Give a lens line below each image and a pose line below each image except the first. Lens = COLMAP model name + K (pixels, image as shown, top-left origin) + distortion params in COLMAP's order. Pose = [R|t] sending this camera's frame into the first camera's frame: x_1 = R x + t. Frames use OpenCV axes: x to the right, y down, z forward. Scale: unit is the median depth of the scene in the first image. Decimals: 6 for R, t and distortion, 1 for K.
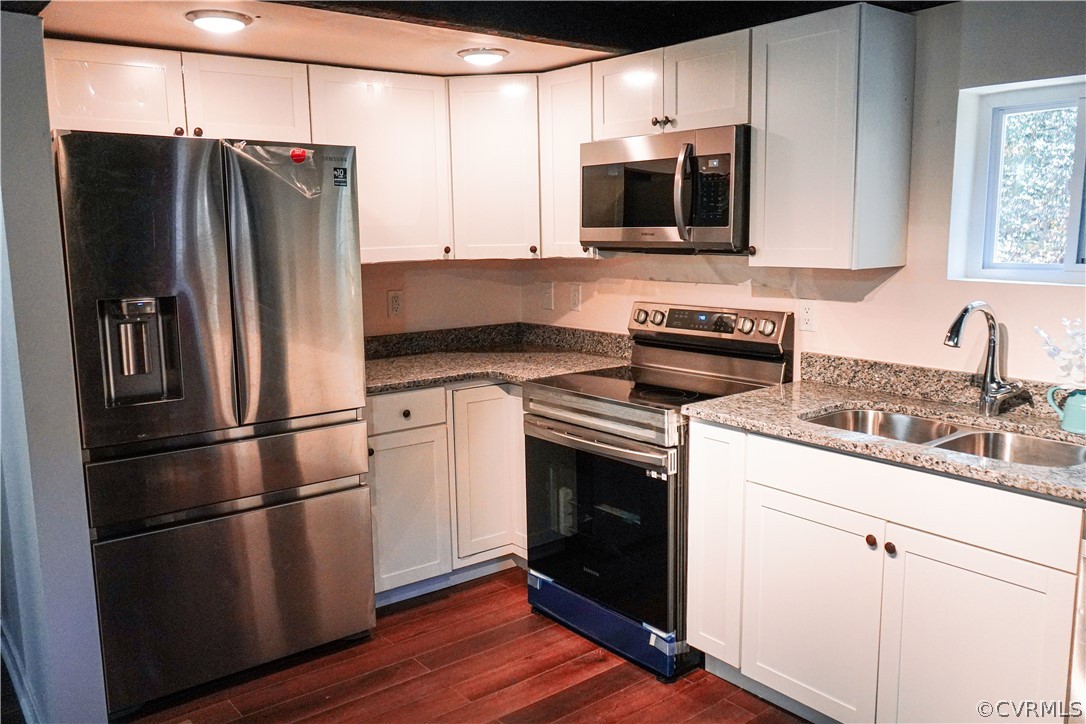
lens RADIAL K [[861.7, 0, 541.3], [0, 861.7, 364.1], [0, 0, 1]] dist [-0.041163, 0.003016]
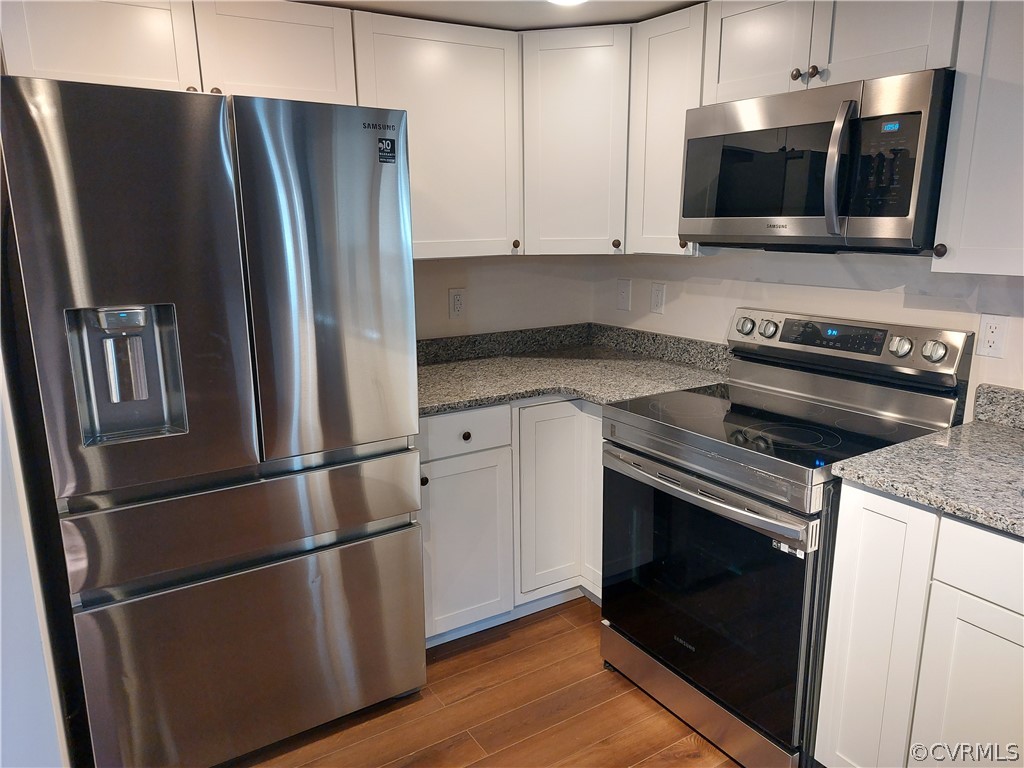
lens RADIAL K [[752.3, 0, 502.0], [0, 752.3, 403.7], [0, 0, 1]] dist [0.047610, -0.046313]
pose [[0.993366, 0.031580, -0.110573, -0.039462], [-0.022023, 0.995999, 0.086608, -0.042988], [0.112865, -0.083598, 0.990087, 0.265967]]
